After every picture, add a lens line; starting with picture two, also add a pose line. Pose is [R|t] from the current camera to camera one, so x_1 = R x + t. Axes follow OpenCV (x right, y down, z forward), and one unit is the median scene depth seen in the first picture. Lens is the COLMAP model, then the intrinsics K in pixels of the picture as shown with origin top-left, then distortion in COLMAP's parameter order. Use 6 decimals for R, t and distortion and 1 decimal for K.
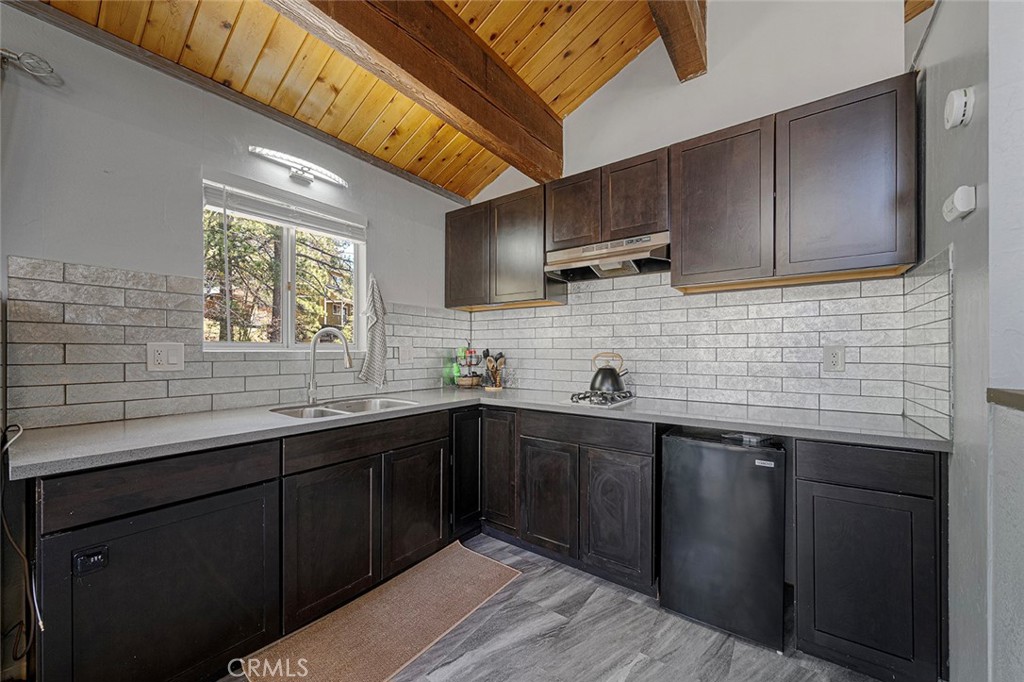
lens RADIAL K [[384.9, 0, 498.3], [0, 384.9, 353.1], [0, 0, 1]] dist [-0.000158, -0.000230]
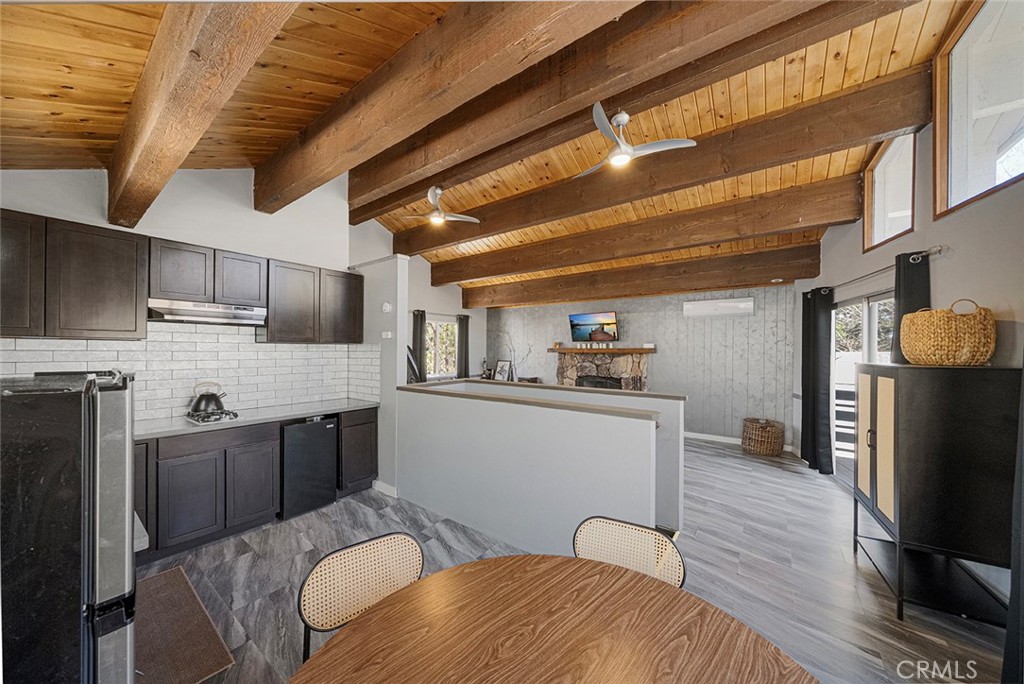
lens RADIAL K [[349.4, 0, 507.5], [0, 349.4, 352.5], [0, 0, 1]] dist [0.000477, -0.000052]
pose [[-0.003545, -0.005575, 0.999978, -0.985065], [-0.004000, 0.999977, 0.005561, -0.121943], [-0.999986, -0.003981, -0.003567, -0.049441]]
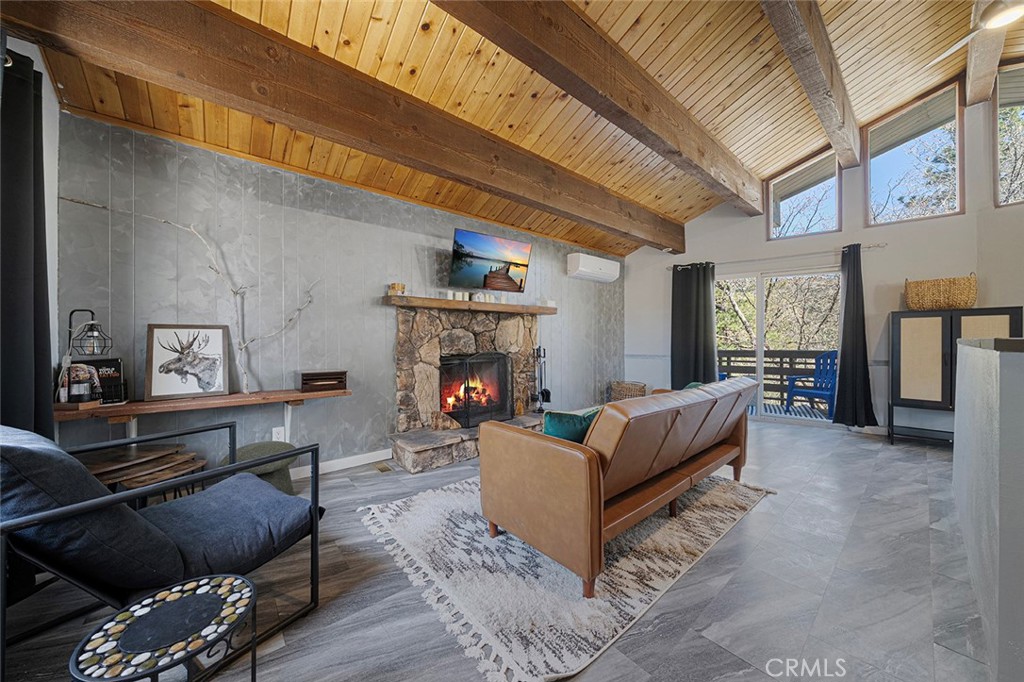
lens RADIAL K [[348.9, 0, 507.9], [0, 348.9, 340.9], [0, 0, 1]] dist [-0.001031, -0.000325]
pose [[-0.974105, 0.002195, 0.226084, 1.521058], [0.003655, 0.999975, 0.006041, 0.028157], [-0.226065, 0.006711, -0.974089, 0.786132]]
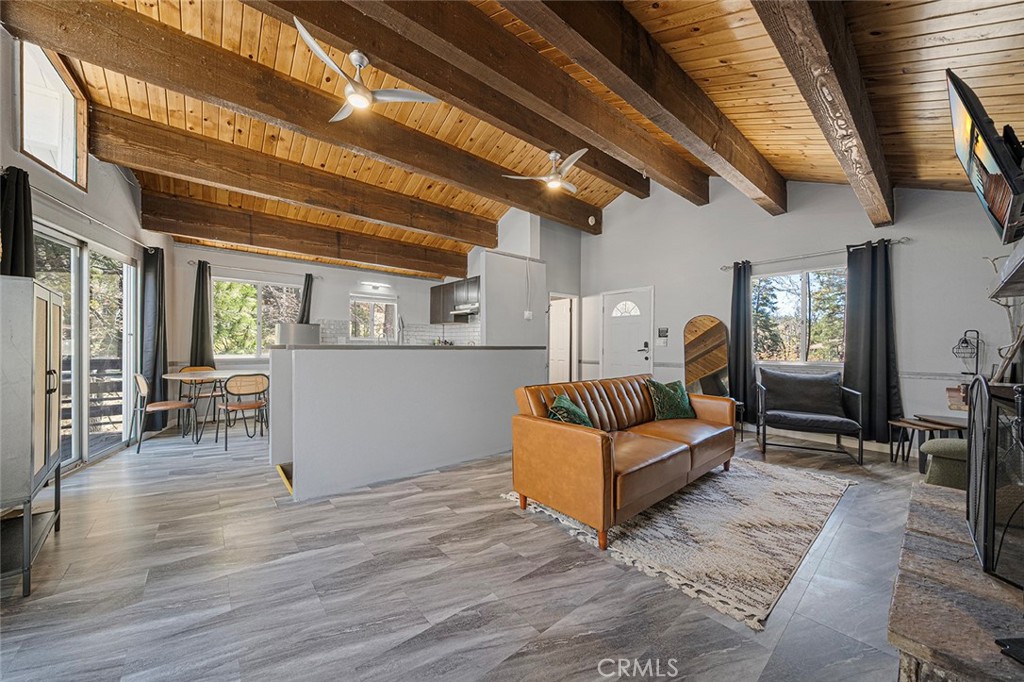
lens RADIAL K [[360.4, 0, 509.4], [0, 360.4, 344.7], [0, 0, 1]] dist [0.000715, 0.000043]
pose [[0.976414, 0.008539, -0.215740, 1.209152], [-0.009362, 0.999952, -0.002792, 0.031915], [0.215705, 0.004746, 0.976447, -1.673204]]
